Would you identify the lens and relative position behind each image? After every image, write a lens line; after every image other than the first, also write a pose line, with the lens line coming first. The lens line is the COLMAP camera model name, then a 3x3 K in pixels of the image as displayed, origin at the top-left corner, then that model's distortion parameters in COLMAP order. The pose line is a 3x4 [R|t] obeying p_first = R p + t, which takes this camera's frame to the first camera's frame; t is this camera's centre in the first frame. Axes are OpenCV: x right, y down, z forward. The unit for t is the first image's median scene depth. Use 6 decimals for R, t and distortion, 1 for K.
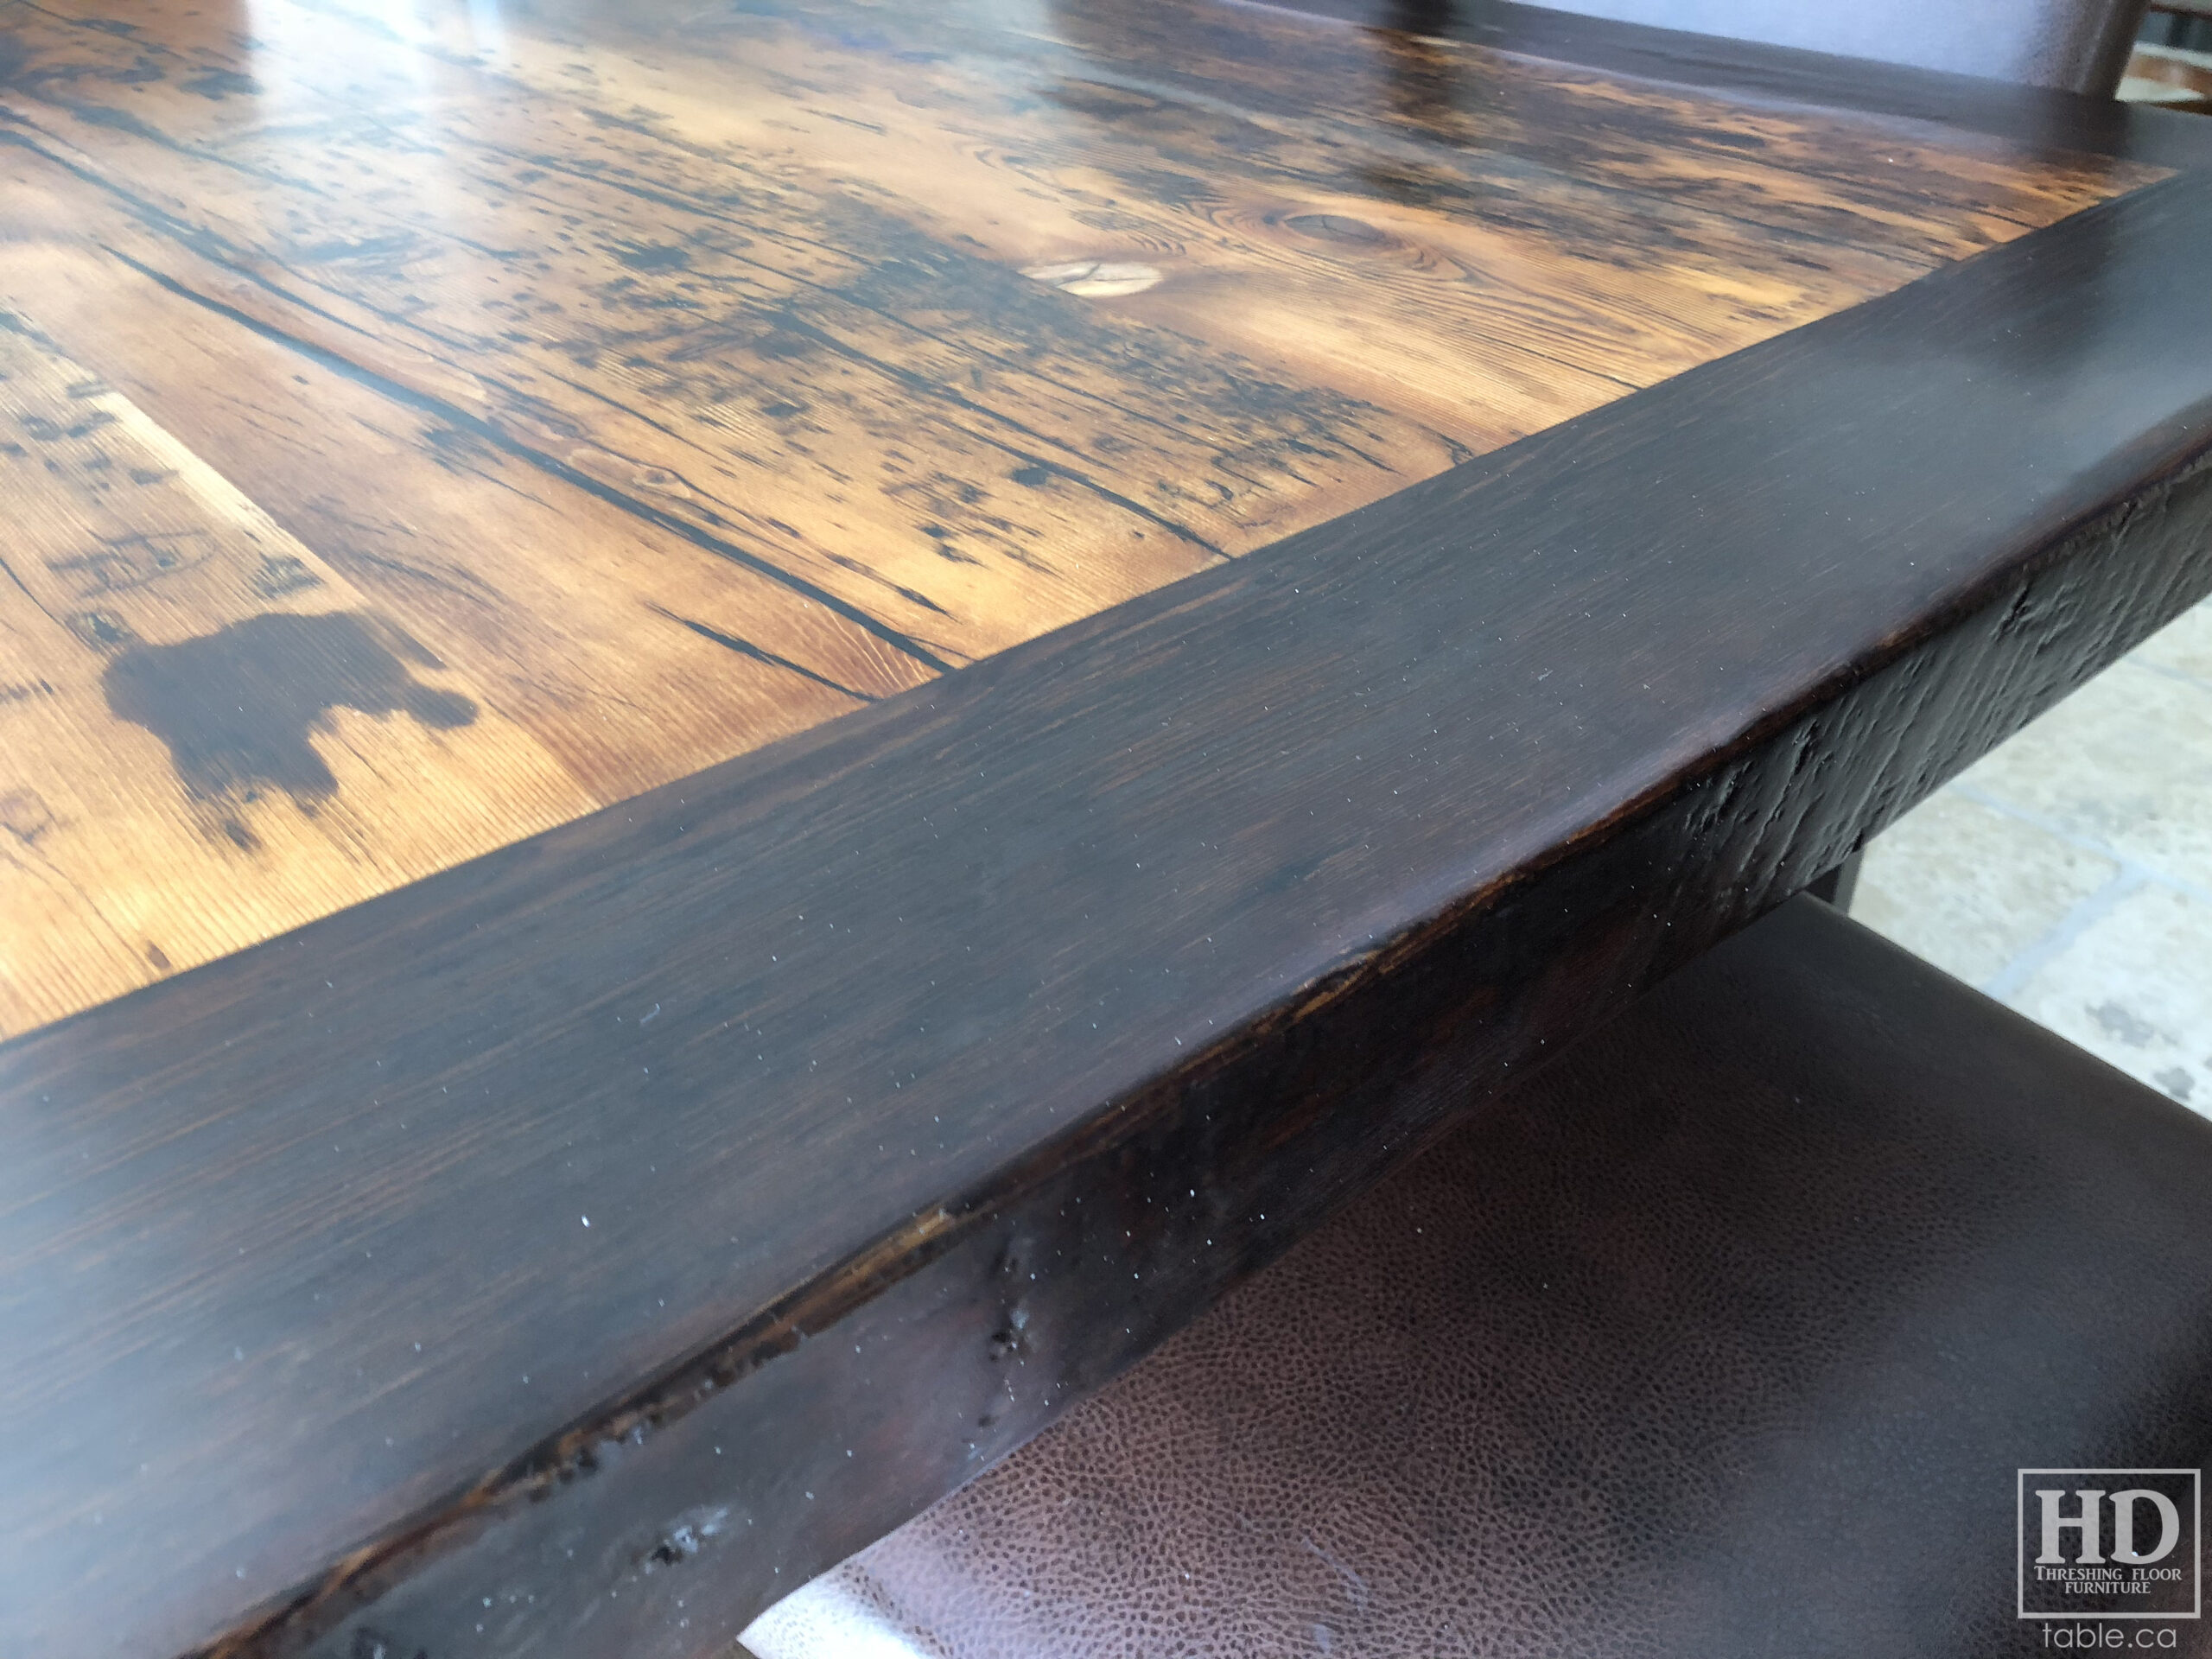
lens RADIAL K [[1804.0, 0, 1113.1], [0, 1804.0, 820.3], [0, 0, 1]] dist [0.015336, -0.004476]
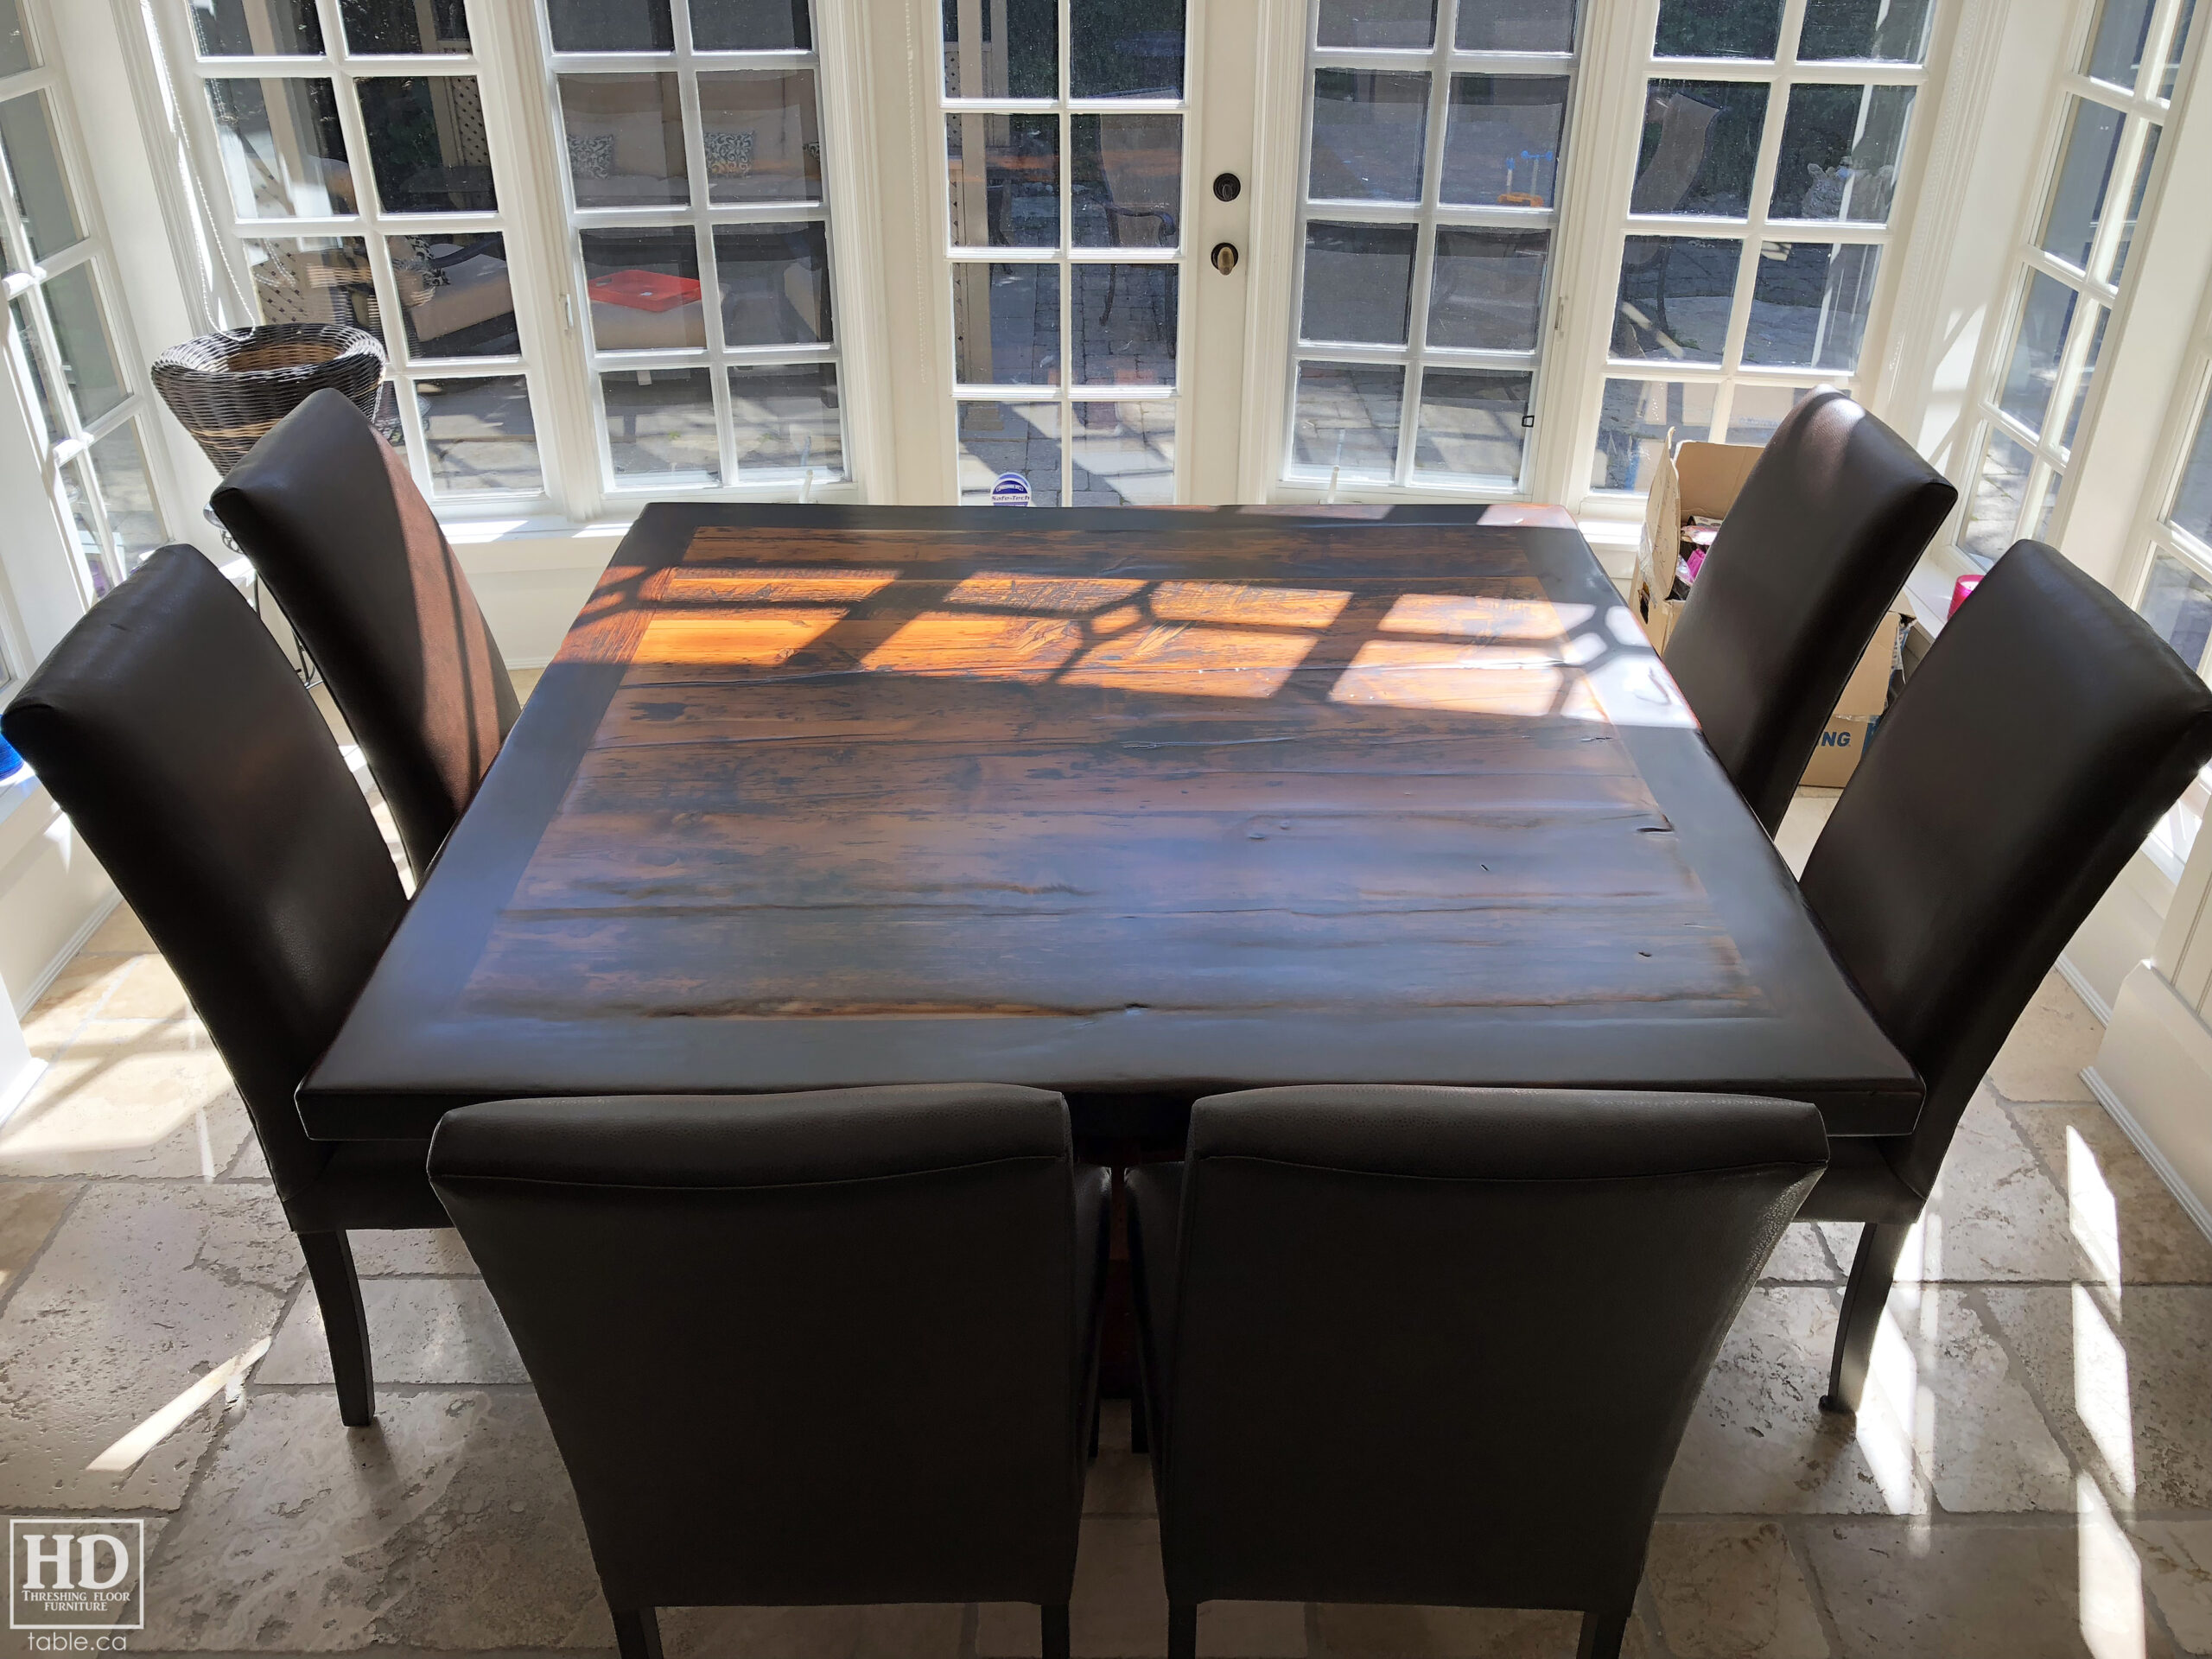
lens RADIAL K [[1804.0, 0, 1119.4], [0, 1804.0, 808.8], [0, 0, 1]] dist [0.015336, -0.004476]
pose [[-0.651557, 0.380156, -0.656472, 1.950398], [-0.424340, 0.534678, 0.730790, -3.594042], [0.628815, 0.754719, -0.187058, 2.316709]]
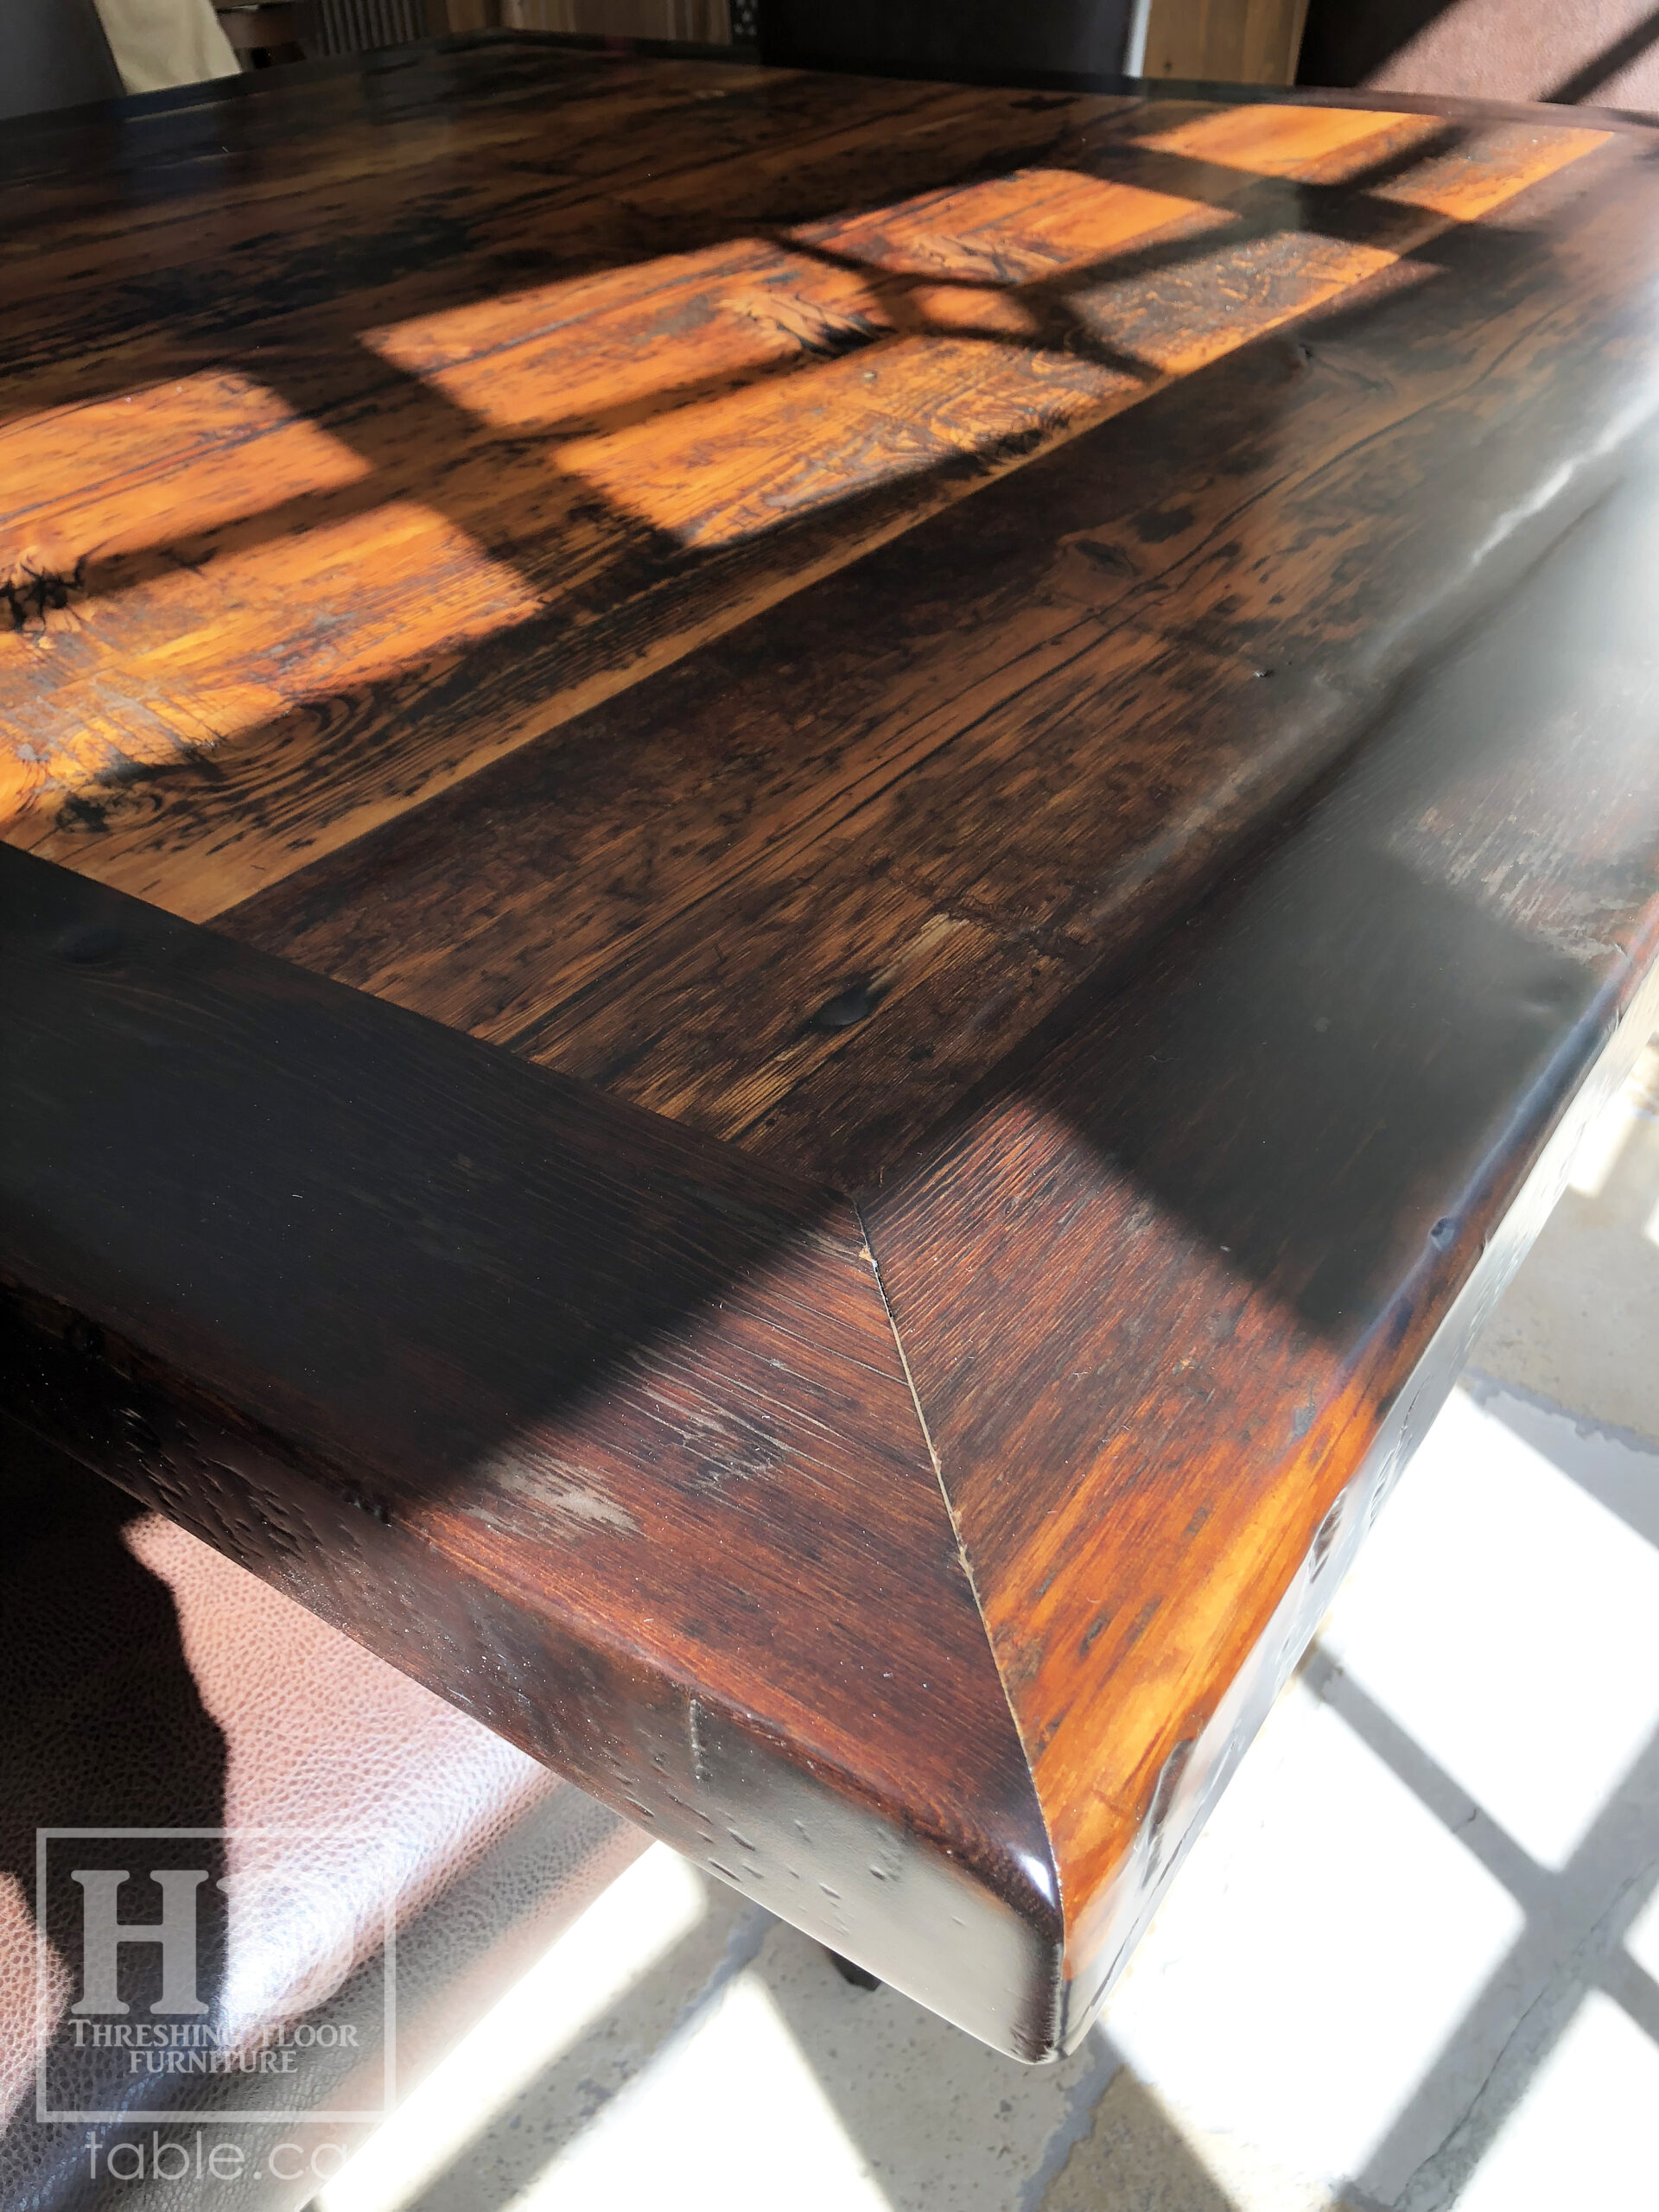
lens RADIAL K [[1804.0, 0, 847.3], [0, 1804.0, 1118.8], [0, 0, 1]] dist [0.015336, -0.004476]
pose [[-0.250387, -0.585278, 0.771204, -3.248872], [0.558049, 0.563683, 0.608969, -1.015401], [-0.791130, 0.582848, 0.185475, 1.246061]]
